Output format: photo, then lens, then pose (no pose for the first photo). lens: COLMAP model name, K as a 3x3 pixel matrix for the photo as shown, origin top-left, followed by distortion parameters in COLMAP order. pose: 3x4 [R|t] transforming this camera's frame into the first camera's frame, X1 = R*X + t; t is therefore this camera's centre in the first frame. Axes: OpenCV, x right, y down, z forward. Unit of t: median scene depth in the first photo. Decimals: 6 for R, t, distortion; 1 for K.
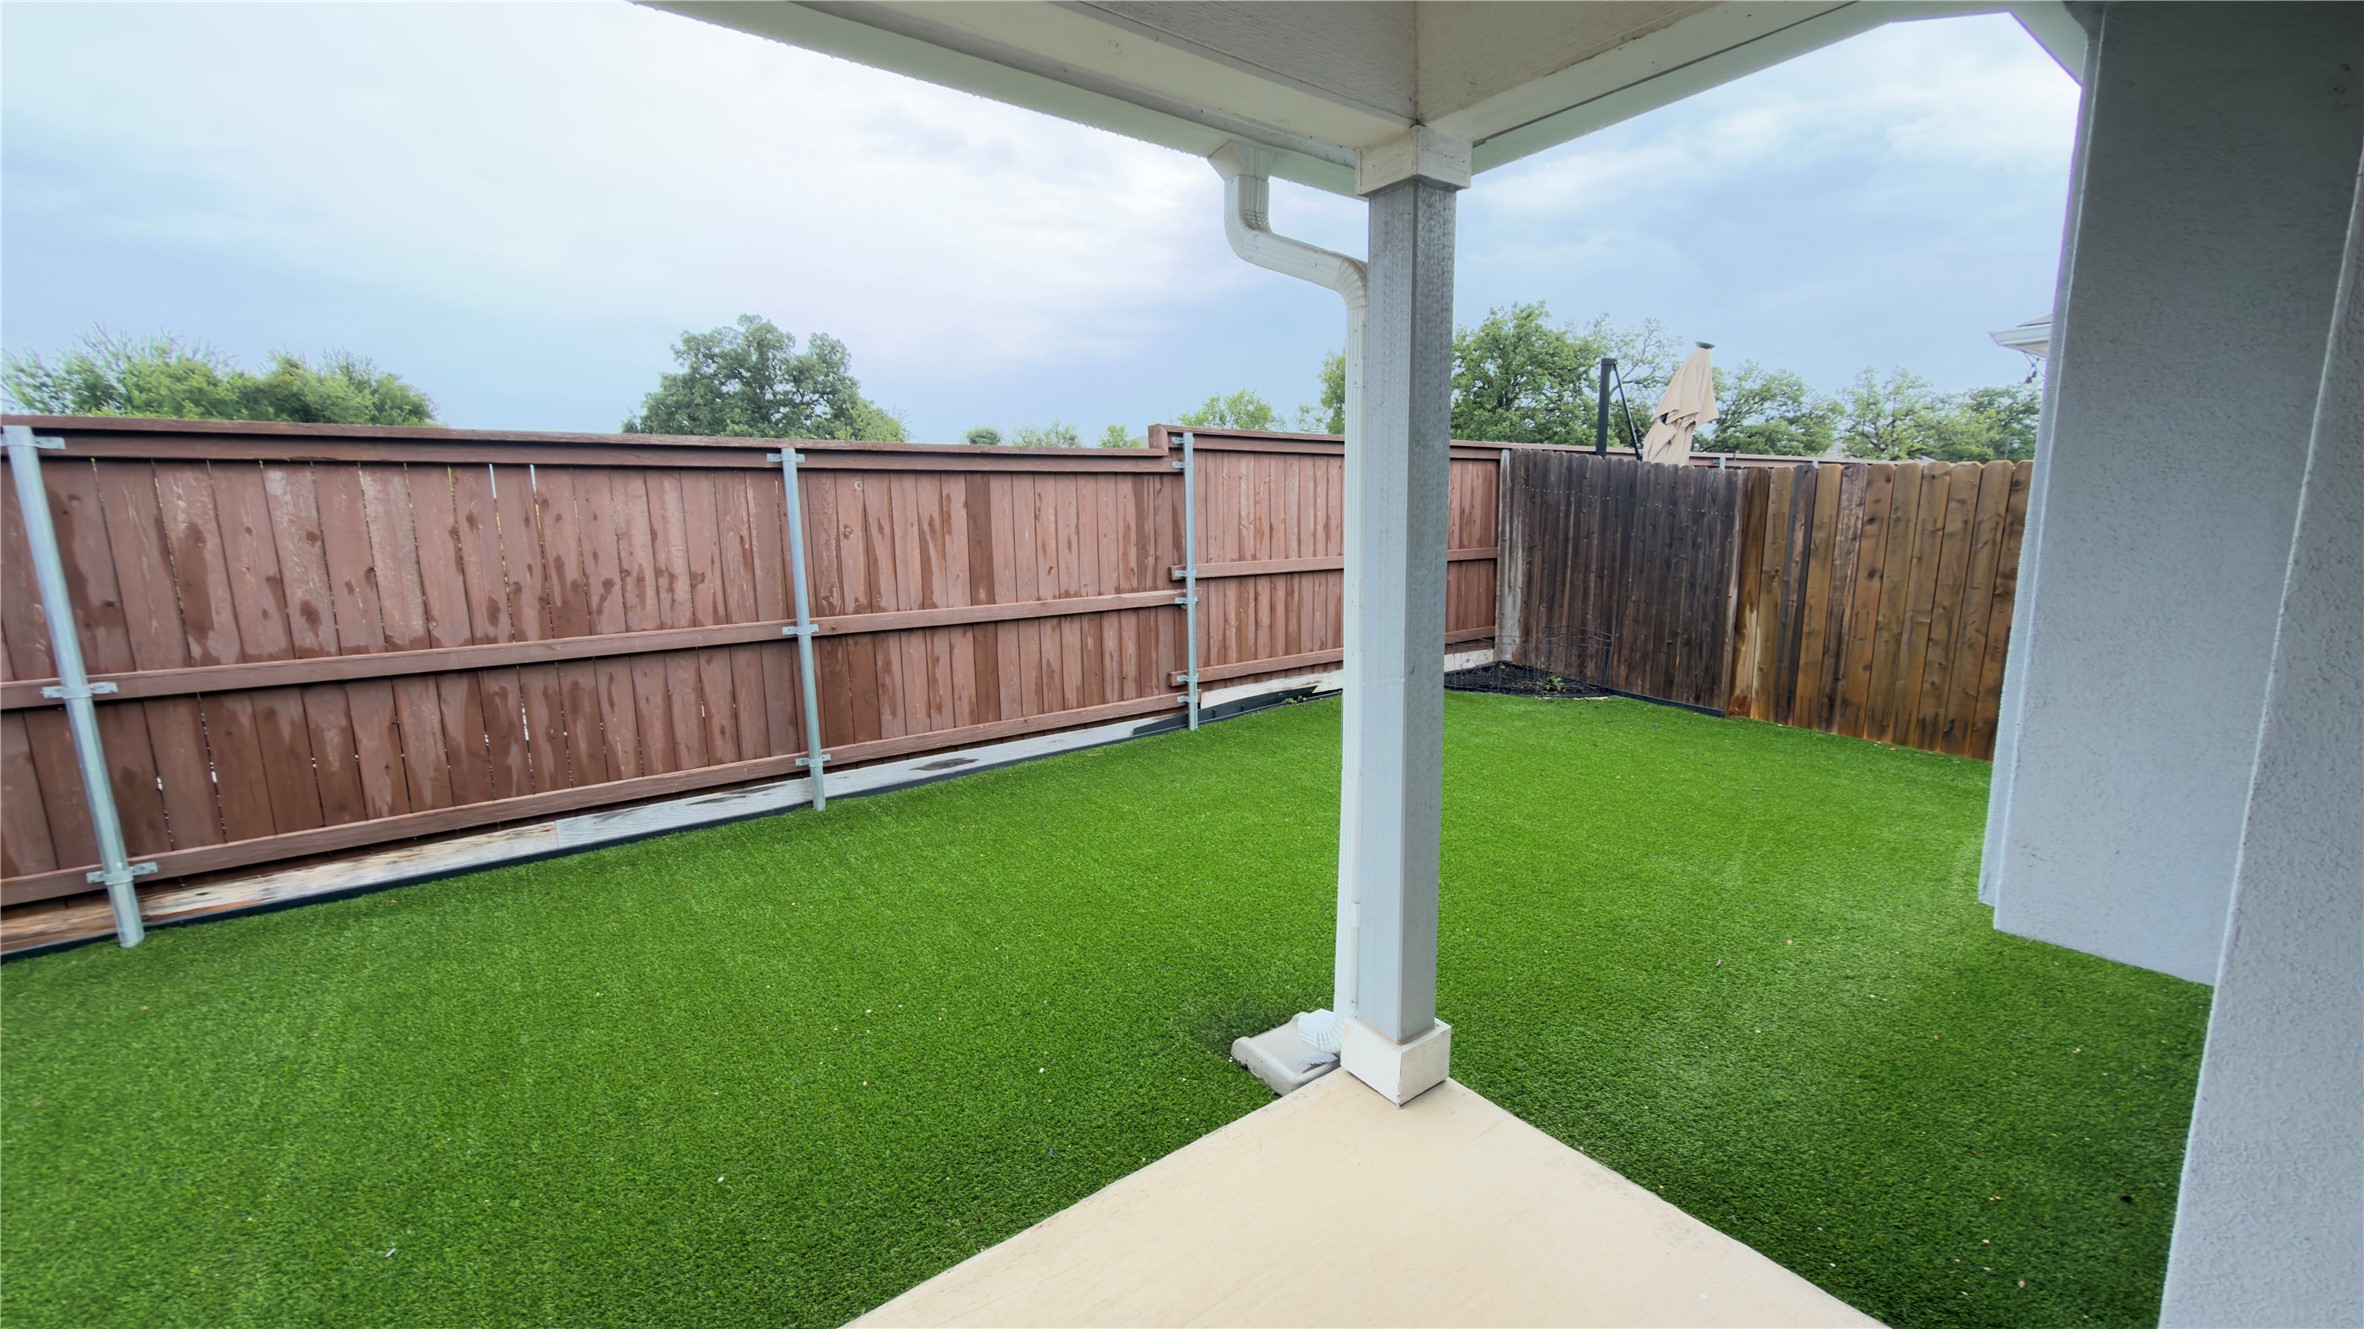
lens RADIAL K [[938.7, 0, 1181.1], [0, 938.7, 671.9], [0, 0, 1]] dist [-0.001017, 0.000335]
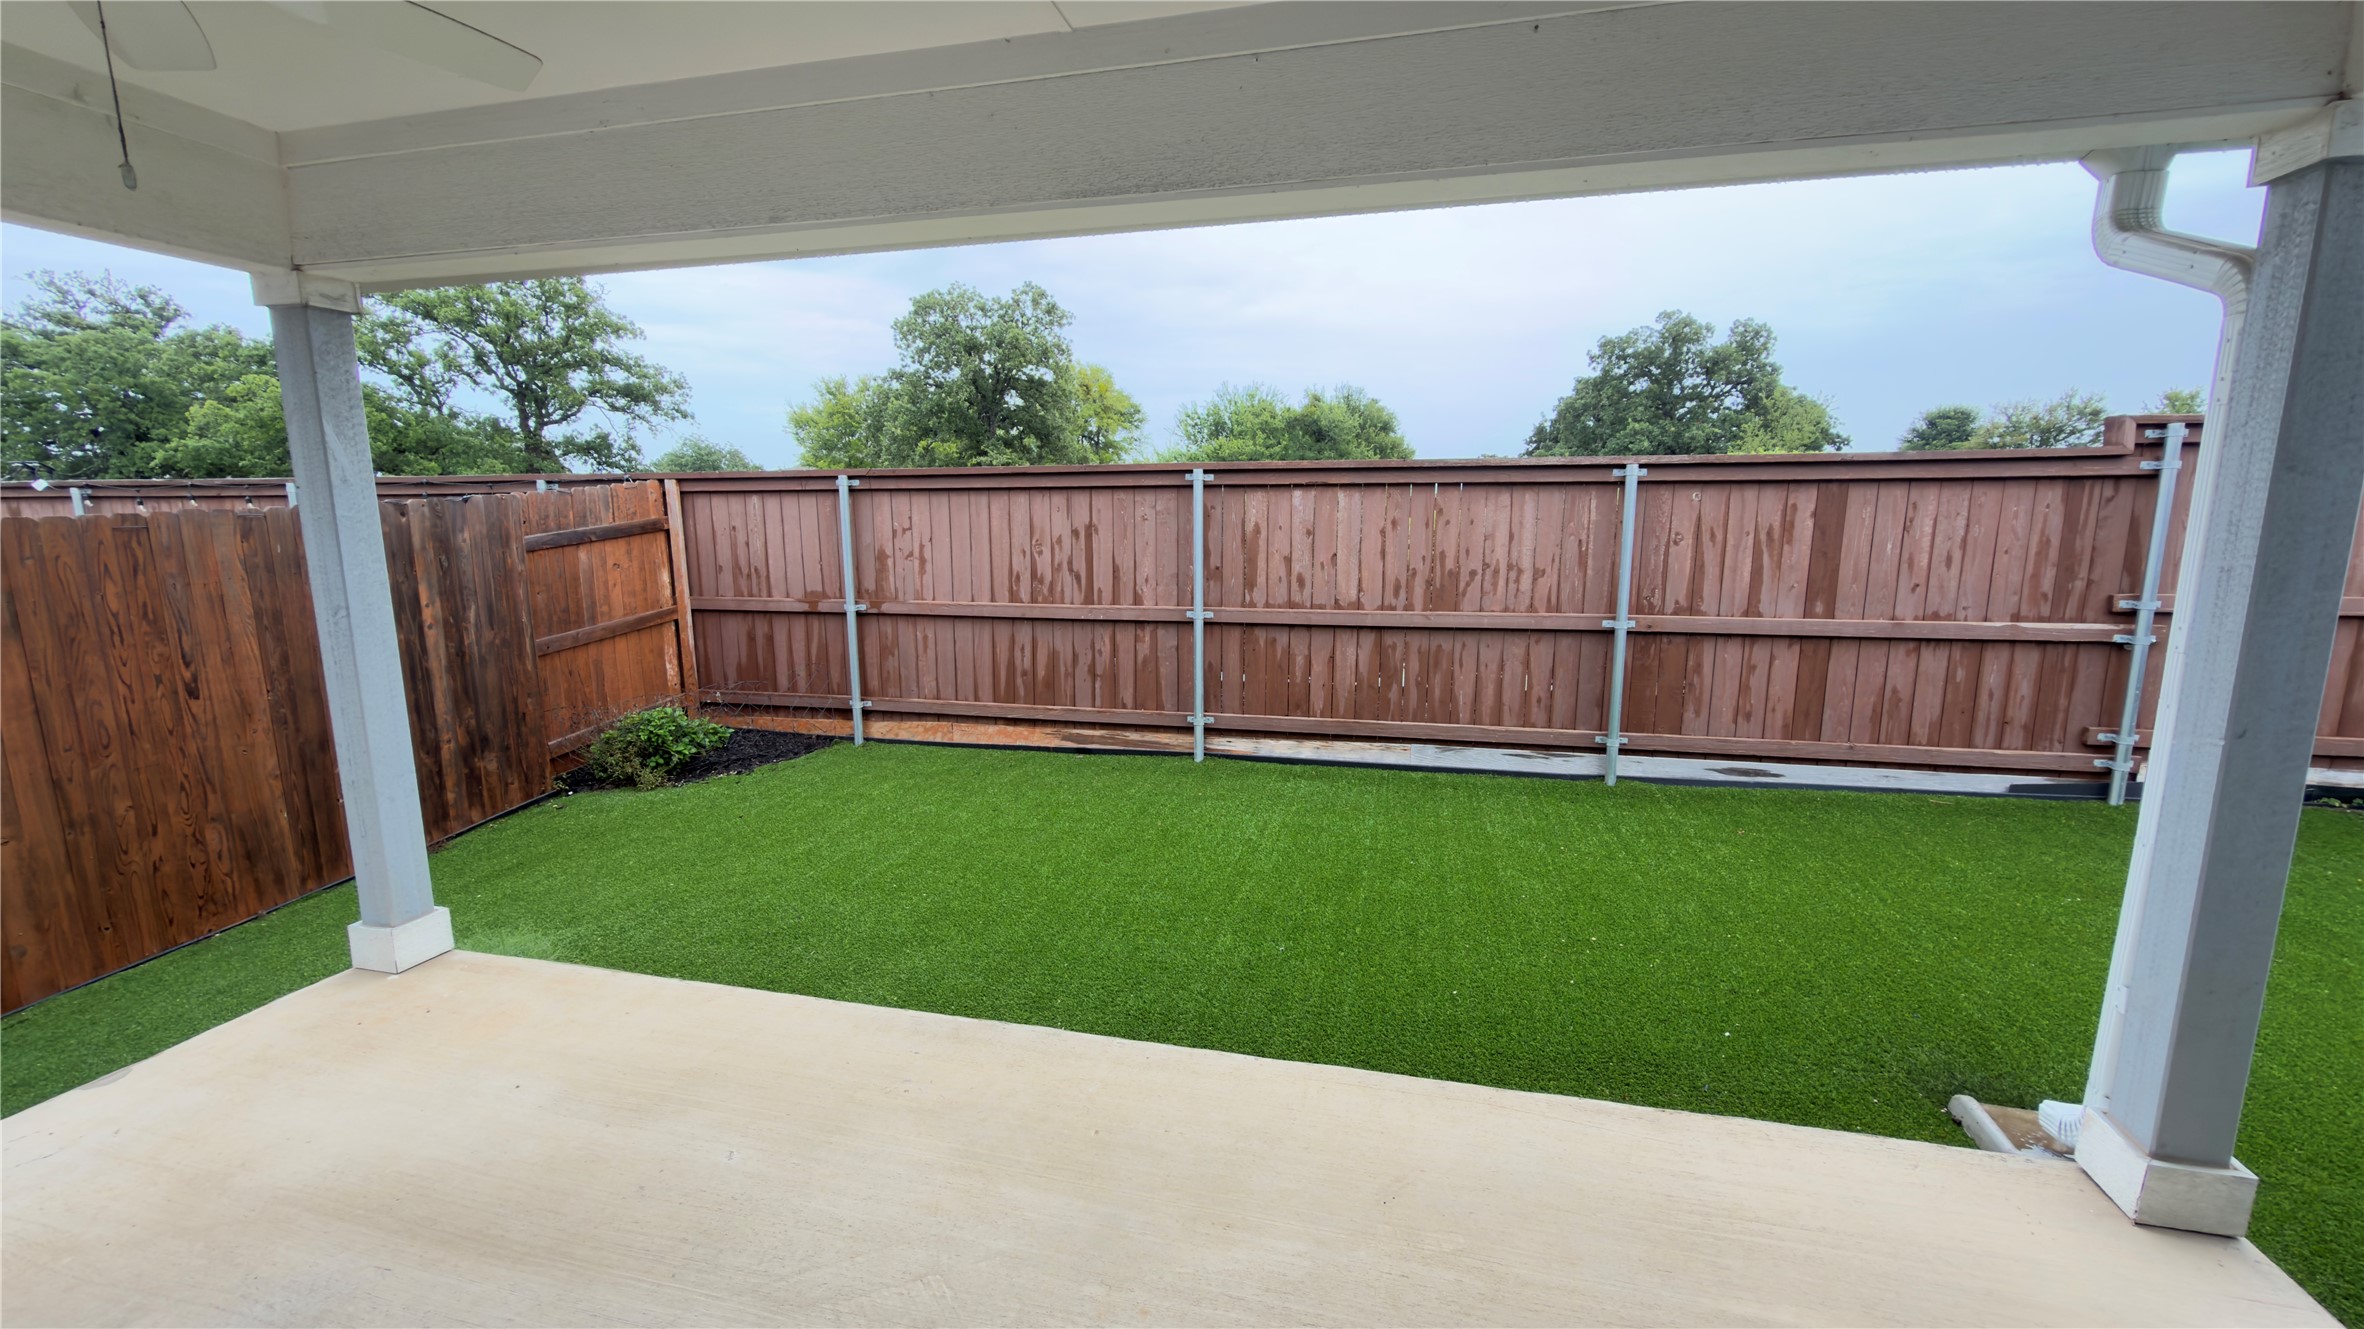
lens RADIAL K [[938.7, 0, 1179.0], [0, 938.7, 669.9], [0, 0, 1]] dist [-0.001017, 0.000335]
pose [[0.638455, 0.138840, -0.757033, 0.120638], [-0.137407, 0.988355, 0.065380, 0.008517], [0.757294, 0.062279, 0.650097, -0.132492]]
